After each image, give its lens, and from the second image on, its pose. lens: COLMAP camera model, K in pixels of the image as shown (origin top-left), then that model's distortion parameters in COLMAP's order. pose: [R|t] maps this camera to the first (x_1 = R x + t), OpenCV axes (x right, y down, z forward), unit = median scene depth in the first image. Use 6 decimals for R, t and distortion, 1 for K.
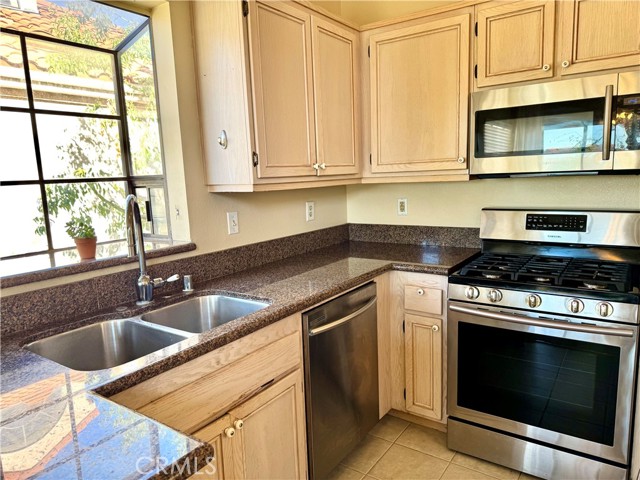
lens RADIAL K [[447.4, 0, 321.6], [0, 447.4, 243.4], [0, 0, 1]] dist [0.093414, -0.126456]
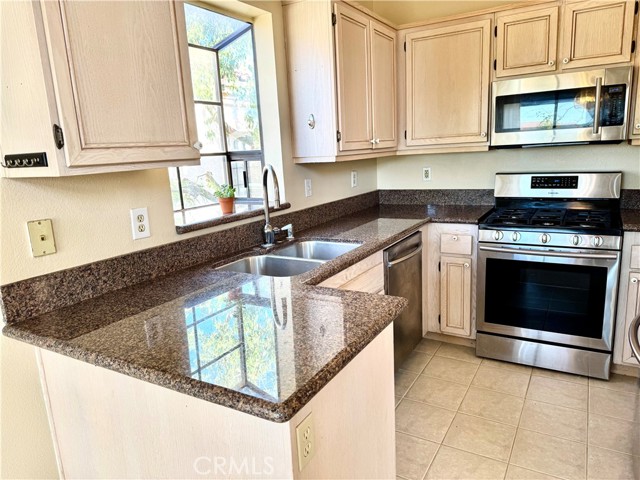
lens RADIAL K [[447.4, 0, 322.1], [0, 447.4, 241.5], [0, 0, 1]] dist [0.093414, -0.126456]
pose [[0.997025, -0.028388, 0.071662, -0.259771], [0.025188, 0.998662, 0.045160, 0.050477], [-0.072849, -0.043221, 0.996406, -0.270162]]
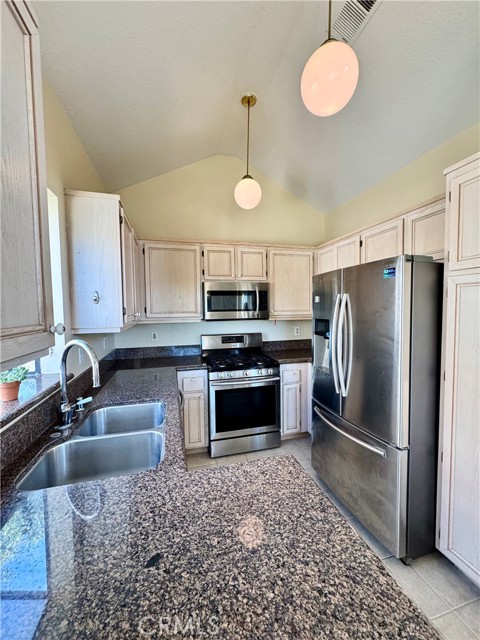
lens RADIAL K [[253.9, 0, 240.4], [0, 253.9, 321.8], [0, 0, 1]] dist [-0.004412, -0.000115]
pose [[0.645247, -0.012677, 0.763869, -0.483590], [0.105853, 0.991702, -0.072956, -0.039779], [-0.756605, 0.127933, 0.641234, 0.126436]]
